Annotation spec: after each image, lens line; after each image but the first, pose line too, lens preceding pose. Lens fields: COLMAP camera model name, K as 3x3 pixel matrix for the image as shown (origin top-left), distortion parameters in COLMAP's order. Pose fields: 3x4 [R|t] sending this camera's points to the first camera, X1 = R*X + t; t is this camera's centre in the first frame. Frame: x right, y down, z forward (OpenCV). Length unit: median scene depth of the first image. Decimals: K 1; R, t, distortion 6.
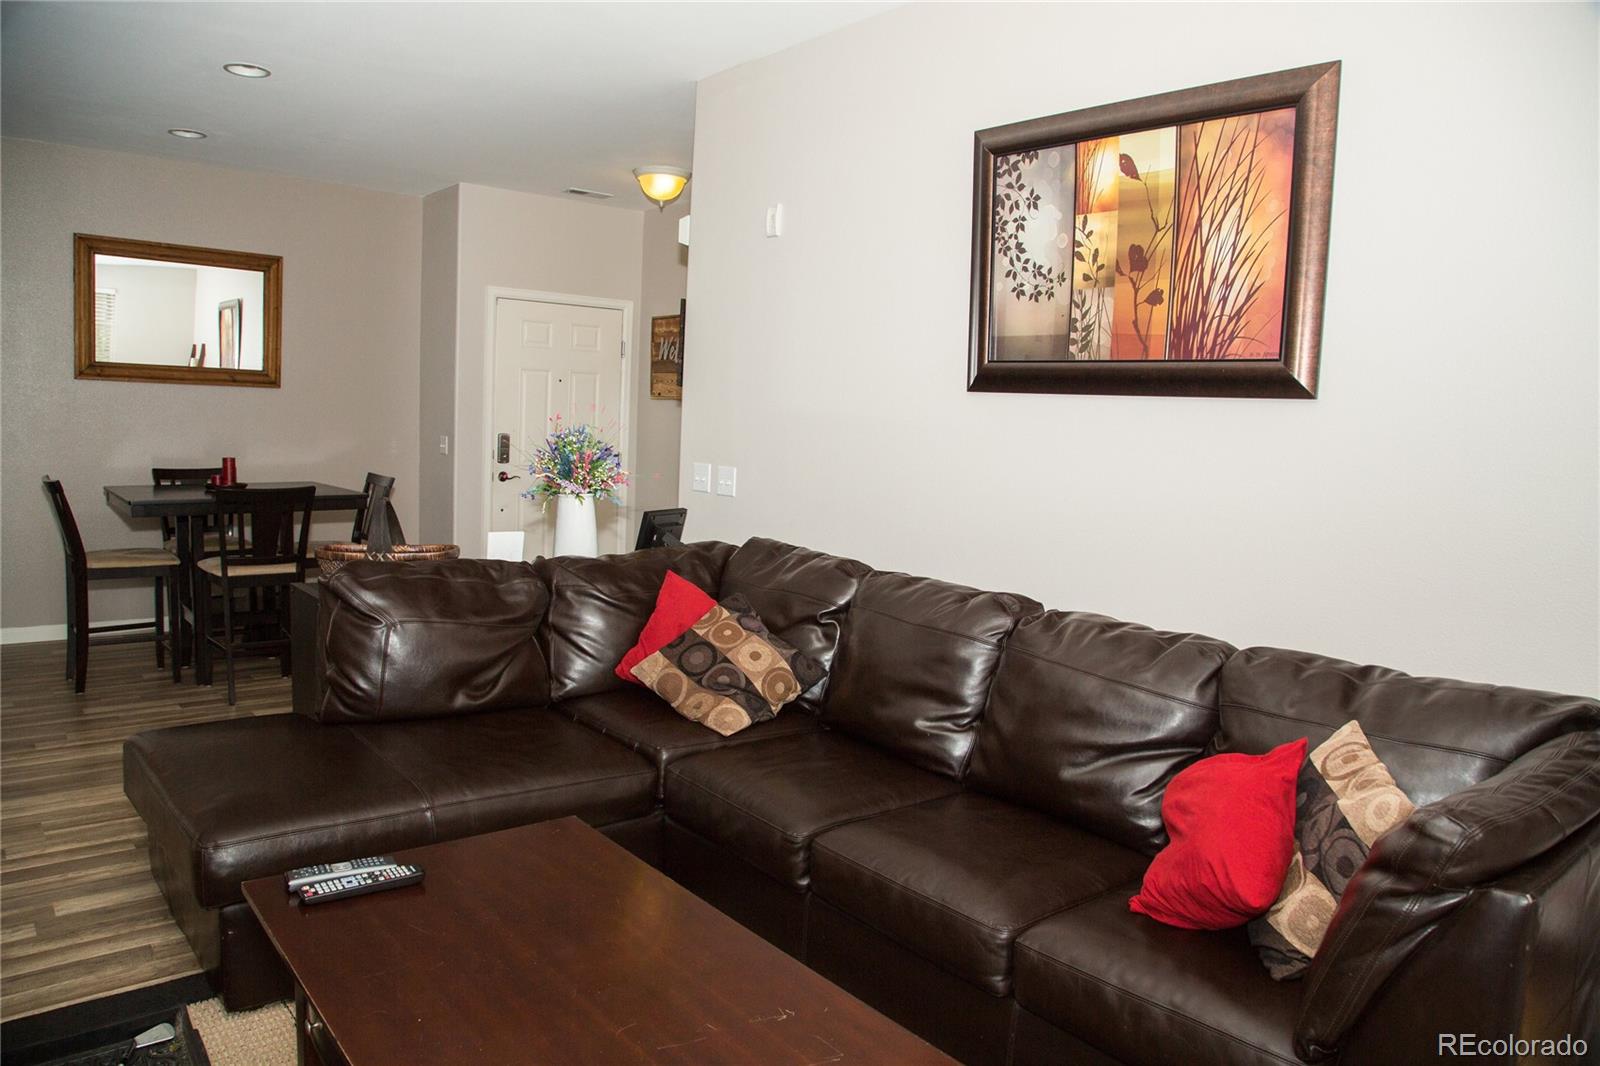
lens RADIAL K [[1085.8, 0, 800.0], [0, 1085.8, 533.0], [0, 0, 1]] dist [-0.124042, 0.073023]
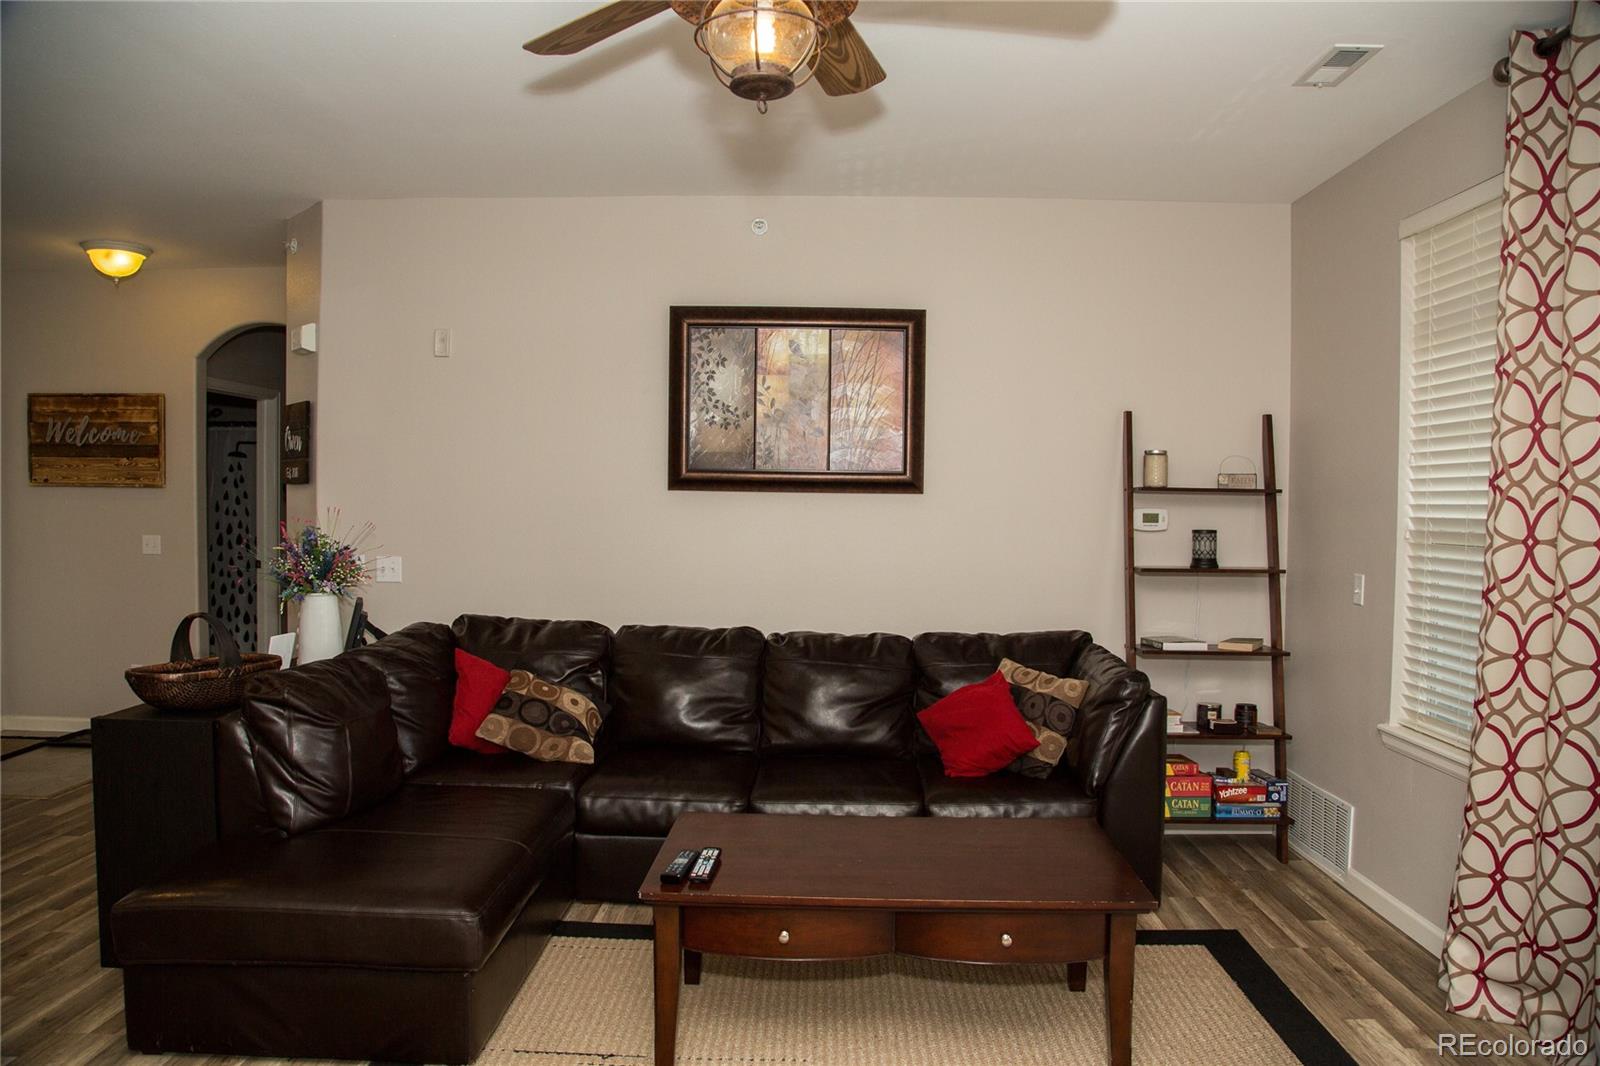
lens RADIAL K [[1083.5, 0, 792.2], [0, 1083.5, 534.5], [0, 0, 1]] dist [-0.124705, 0.070949]
pose [[0.664056, -0.060481, 0.745233, -0.839418], [0.092315, 0.995729, -0.001448, -0.060416], [-0.741962, 0.069758, 0.666803, -0.051982]]
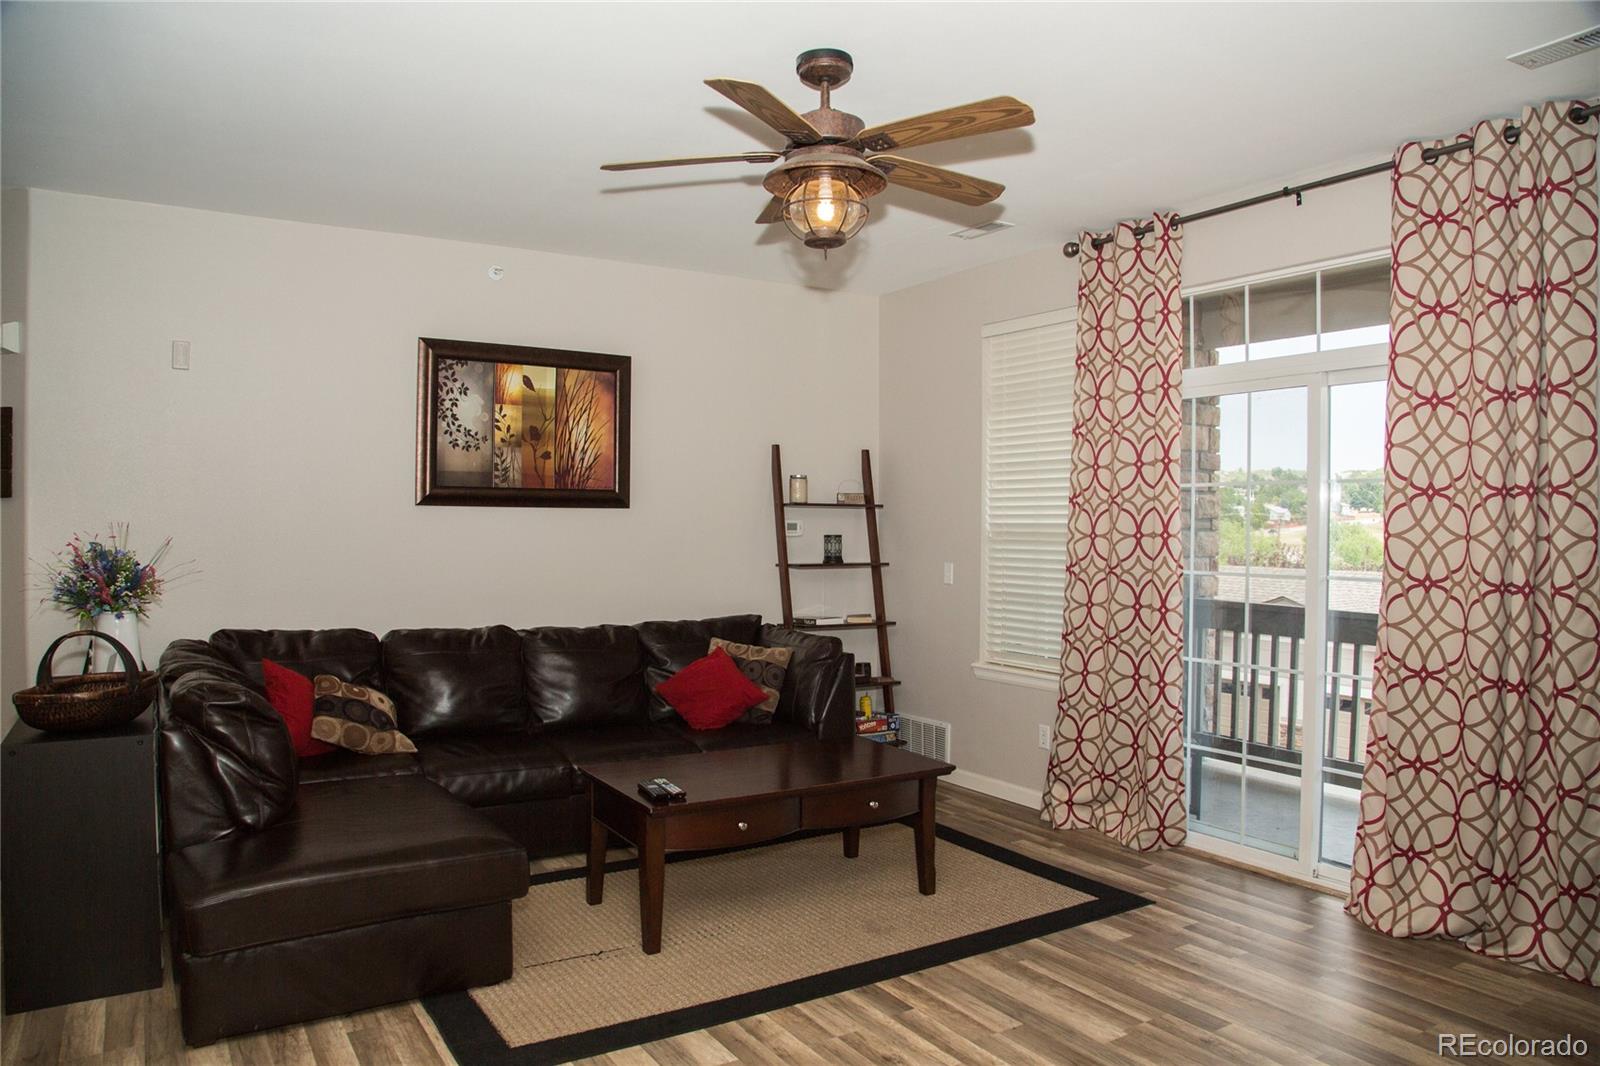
lens RADIAL K [[1105.0, 0, 790.7], [0, 1105.0, 540.9], [0, 0, 1]] dist [-0.124060, 0.070203]
pose [[0.143622, -0.060513, 0.987781, -1.384036], [0.099103, 0.993991, 0.046484, -0.106615], [-0.984658, 0.091216, 0.148756, 0.270106]]
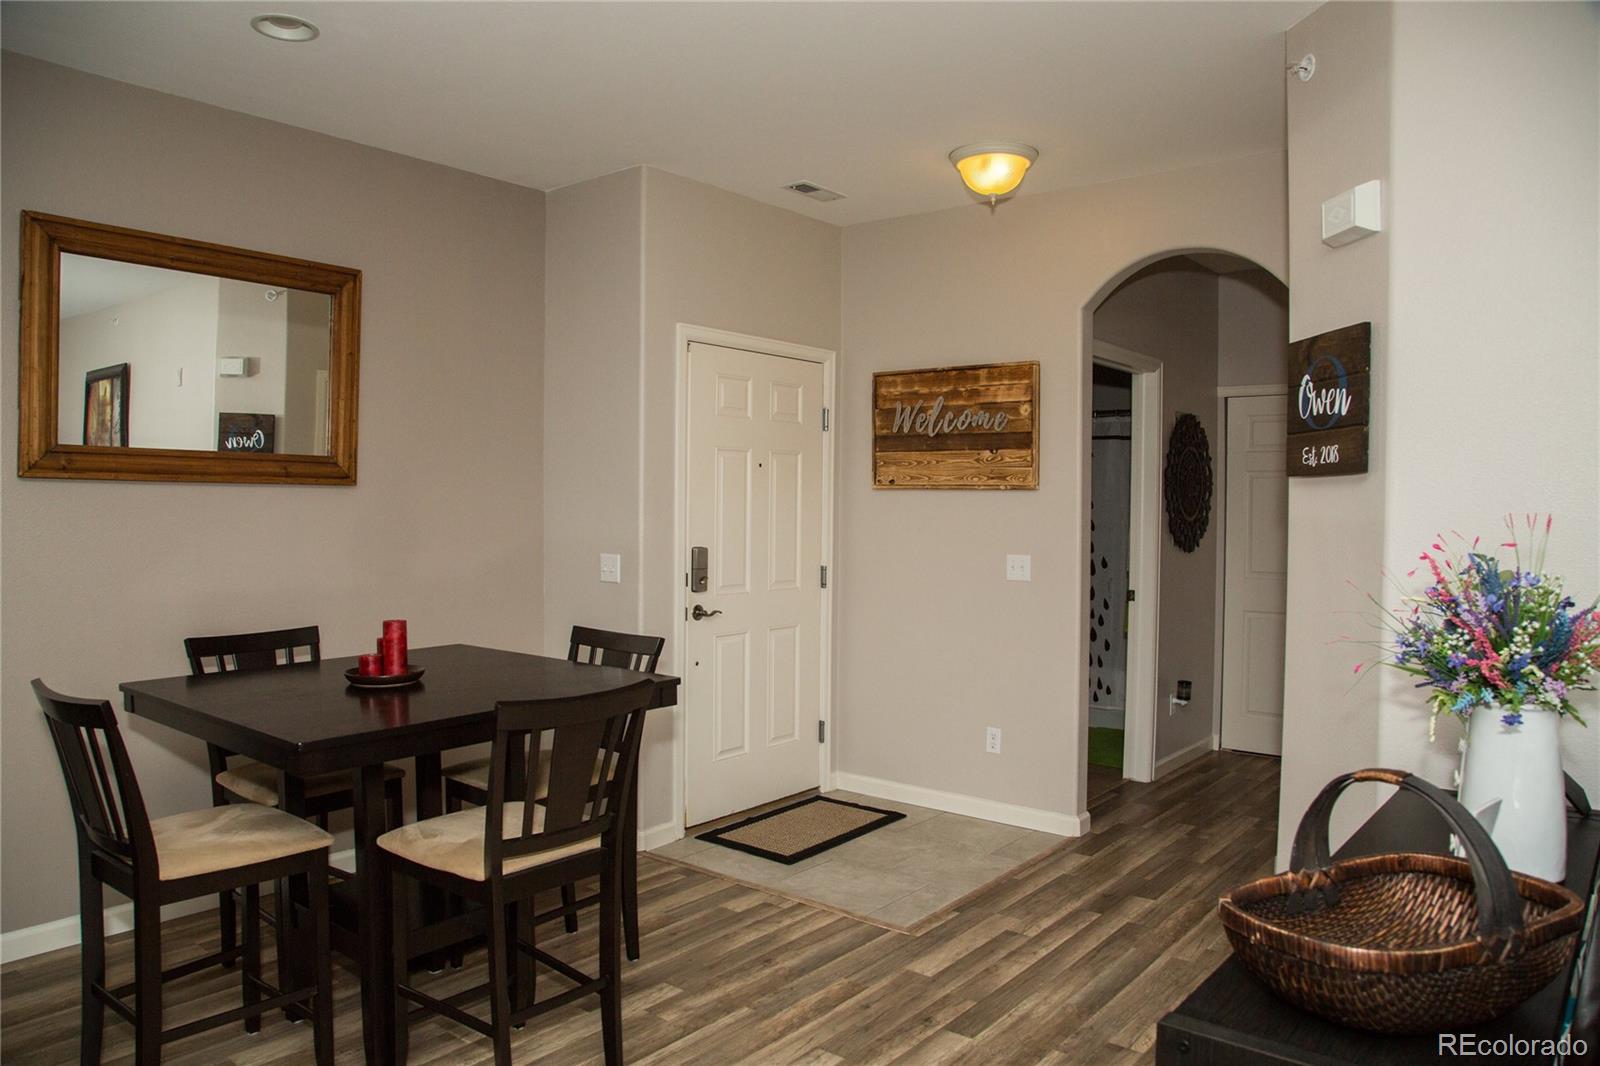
lens RADIAL K [[1085.8, 0, 800.0], [0, 1085.8, 533.0], [0, 0, 1]] dist [-0.124042, 0.073023]
pose [[0.980891, -0.036564, 0.191089, -0.758344], [0.049980, 0.996576, -0.065865, -0.120372], [-0.188027, 0.074157, 0.979360, 0.752094]]
